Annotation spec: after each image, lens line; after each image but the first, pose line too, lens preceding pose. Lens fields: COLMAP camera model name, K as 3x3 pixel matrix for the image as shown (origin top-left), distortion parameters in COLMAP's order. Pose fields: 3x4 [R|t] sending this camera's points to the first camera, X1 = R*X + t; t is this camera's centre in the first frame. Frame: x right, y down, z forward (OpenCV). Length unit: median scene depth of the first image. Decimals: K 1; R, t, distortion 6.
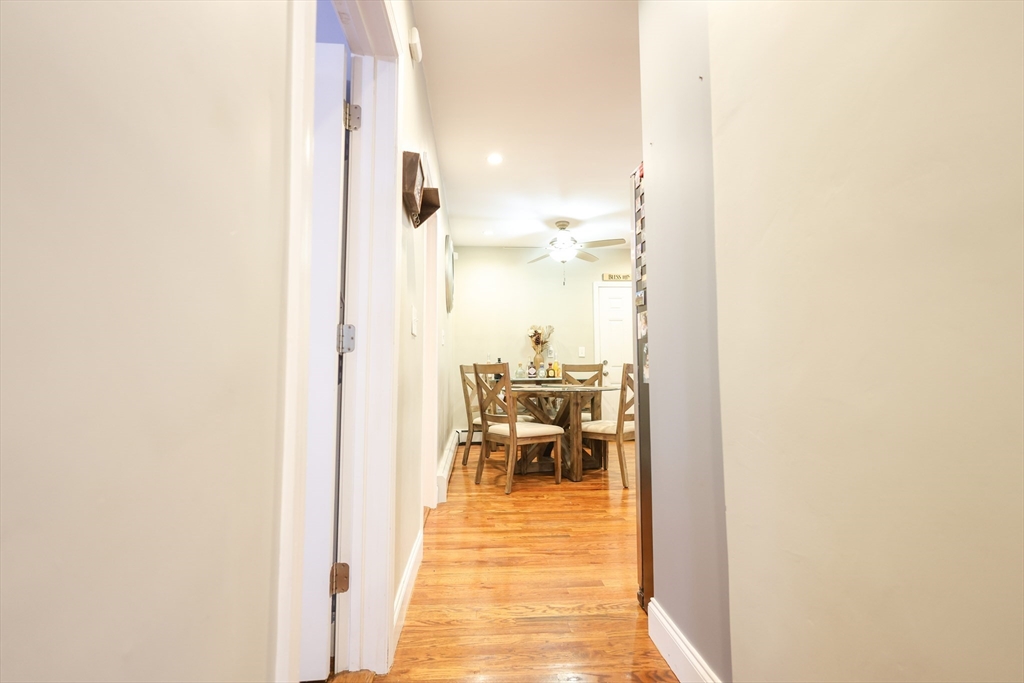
lens RADIAL K [[469.8, 0, 512.4], [0, 469.8, 339.6], [0, 0, 1]] dist [0.000671, 0.000118]
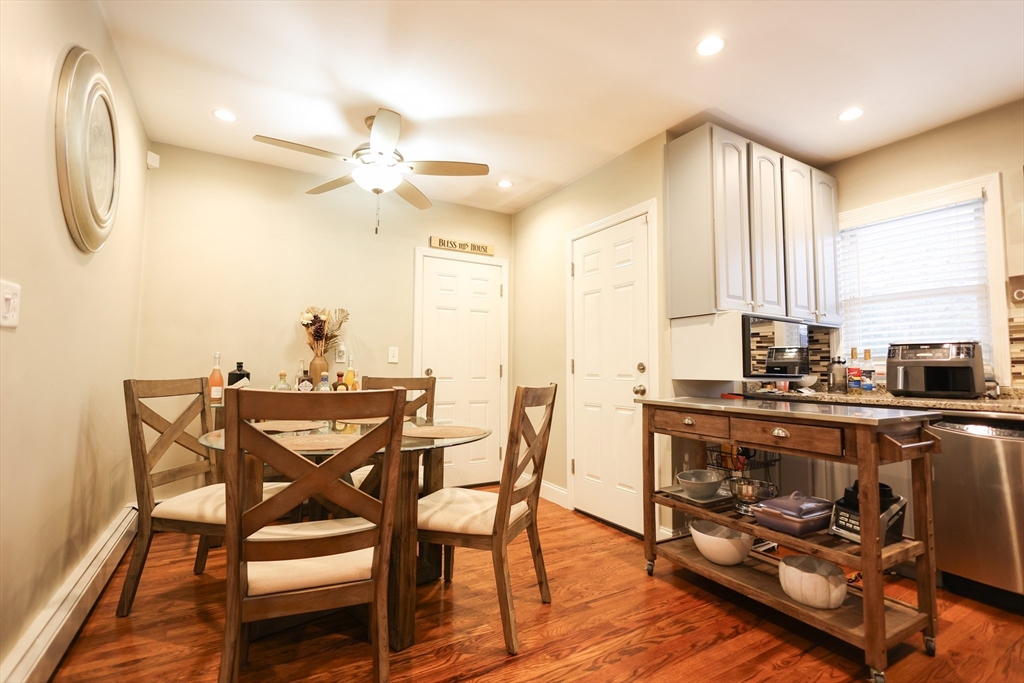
lens RADIAL K [[470.9, 0, 512.1], [0, 470.9, 339.3], [0, 0, 1]] dist [-0.000149, 0.000661]
pose [[0.899156, 0.042645, 0.435545, 0.018603], [-0.041882, 0.999058, -0.011356, 0.007259], [-0.435619, -0.008031, 0.900096, 0.442765]]
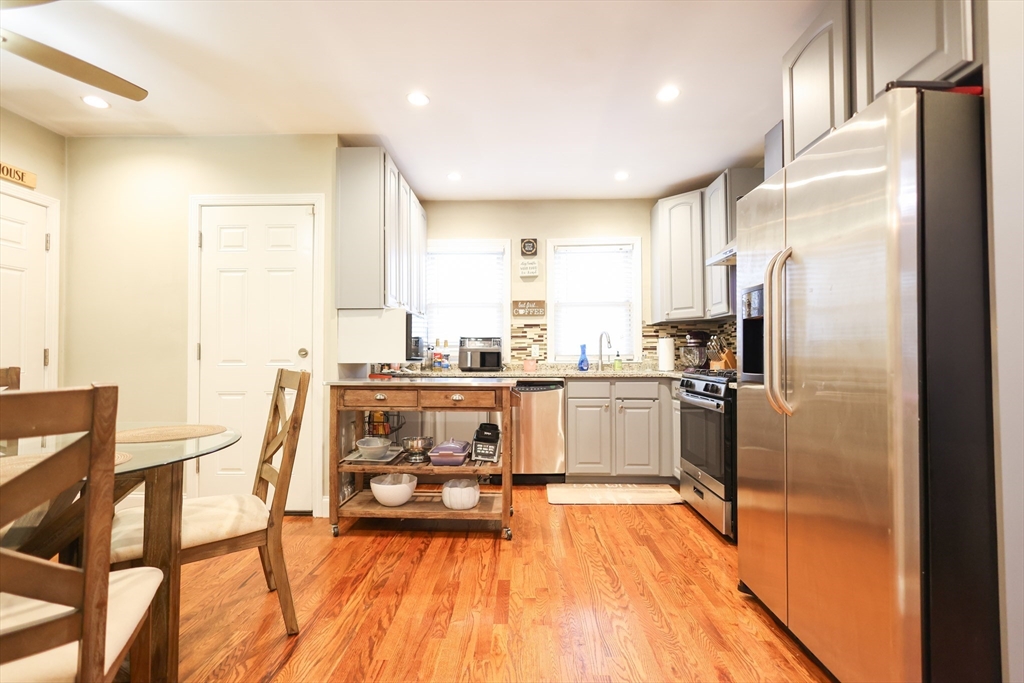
lens RADIAL K [[472.6, 0, 511.6], [0, 472.6, 345.1], [0, 0, 1]] dist [0.001222, 0.000555]
pose [[0.105527, 0.031247, 0.993925, -0.165580], [-0.064191, 0.997636, -0.024549, 0.017240], [-0.992343, -0.061210, 0.107283, 0.569262]]
